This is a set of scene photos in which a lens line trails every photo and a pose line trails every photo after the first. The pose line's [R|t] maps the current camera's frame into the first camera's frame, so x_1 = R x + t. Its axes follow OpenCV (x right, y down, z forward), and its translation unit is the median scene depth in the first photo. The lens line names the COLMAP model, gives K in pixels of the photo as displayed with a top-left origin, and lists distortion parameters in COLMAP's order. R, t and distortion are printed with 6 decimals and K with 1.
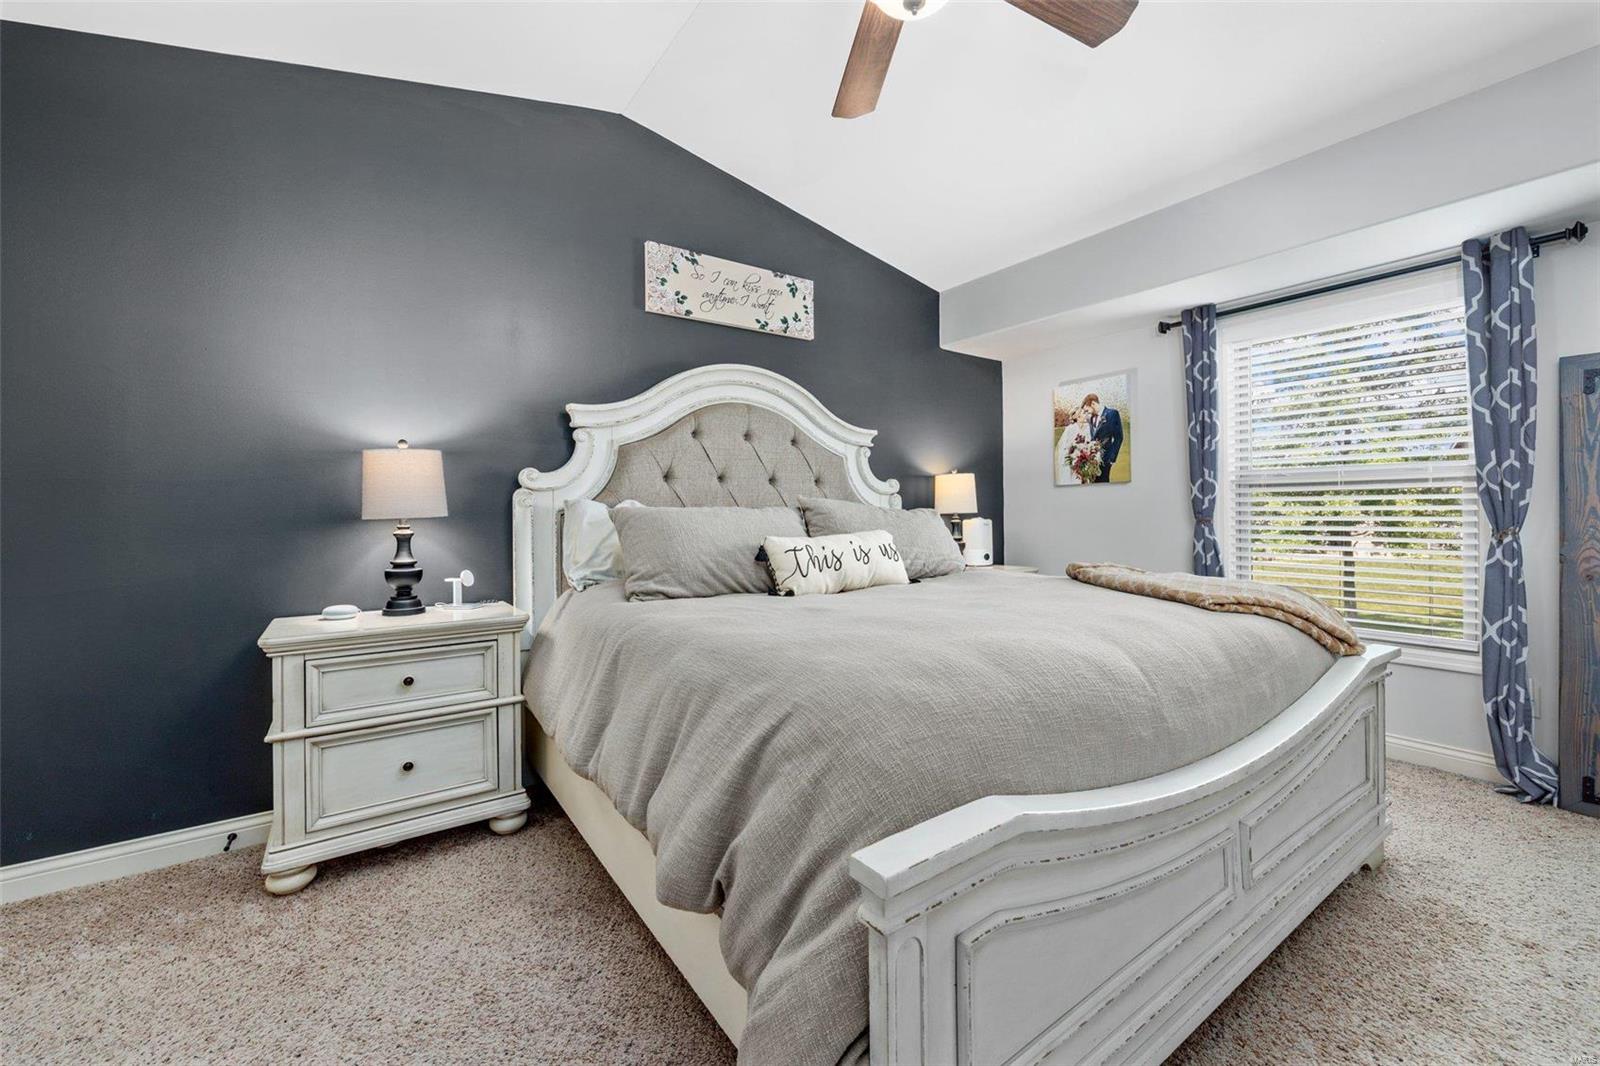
lens RADIAL K [[632.9, 0, 817.9], [0, 632.9, 510.7], [0, 0, 1]] dist [-0.008437, 0.001437]
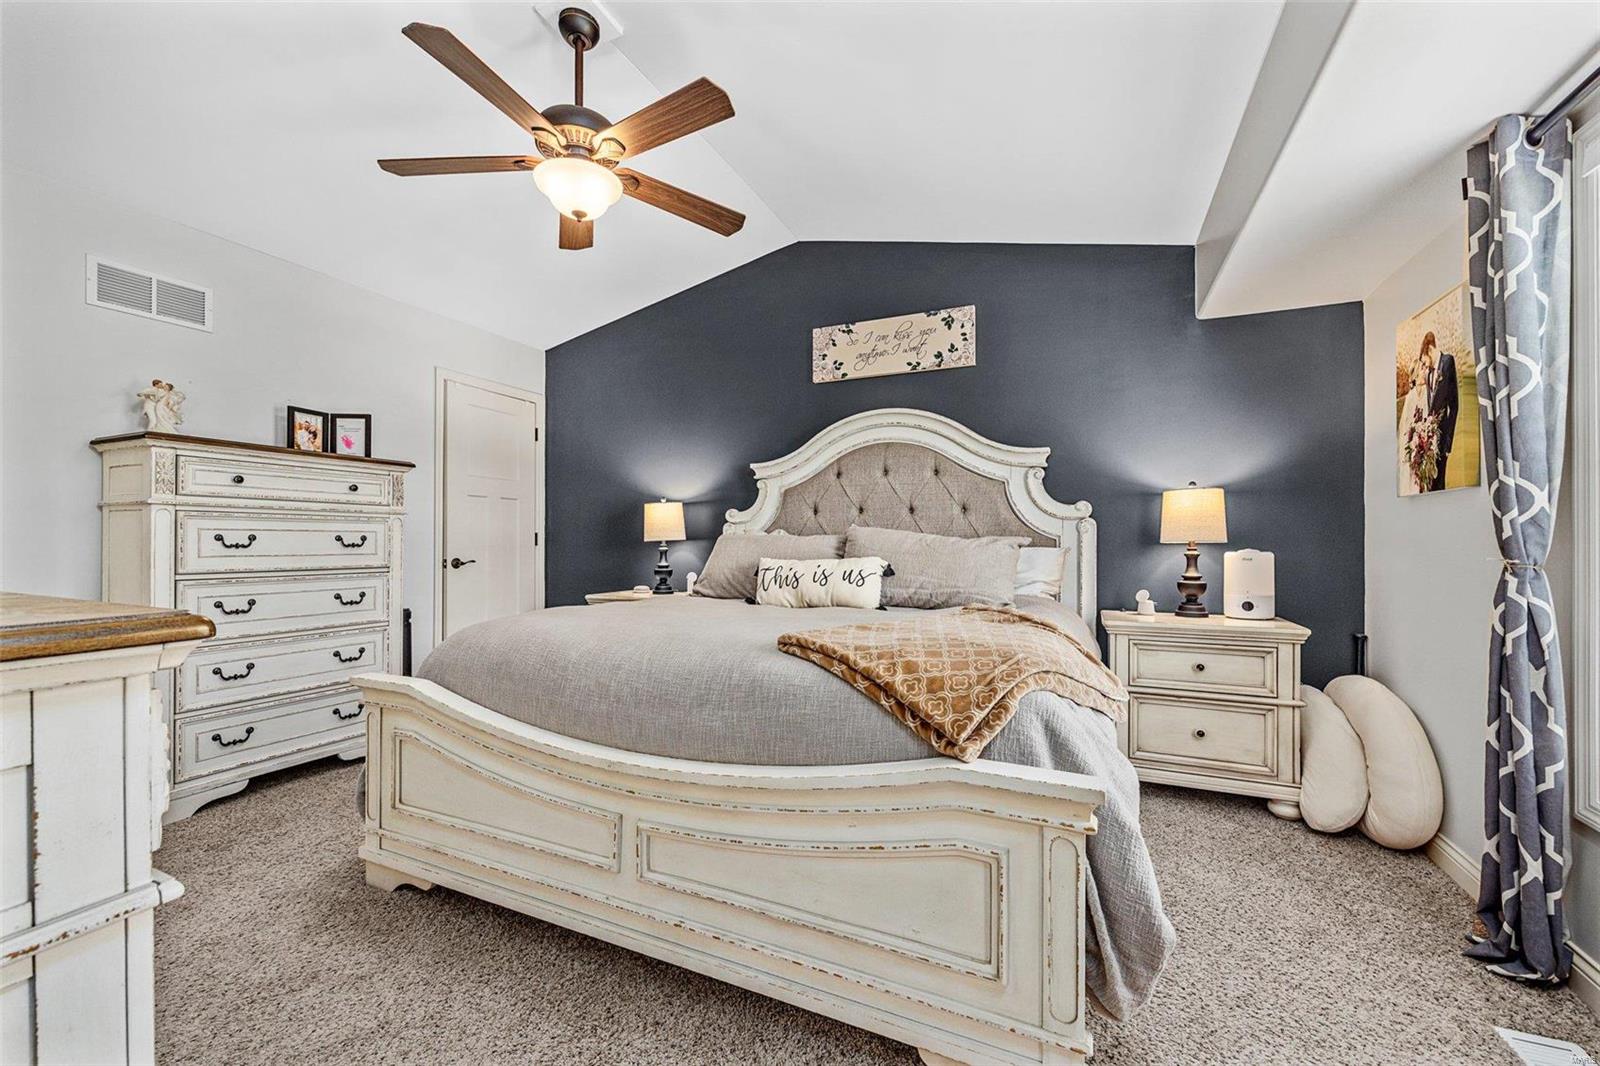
lens RADIAL K [[632.9, 0, 804.2], [0, 632.9, 537.3], [0, 0, 1]] dist [-0.008437, 0.001437]
pose [[0.510910, 0.004848, -0.859620, 0.787315], [-0.003352, 0.999988, 0.003648, -0.004506], [0.859628, 0.001018, 0.510920, 0.301843]]
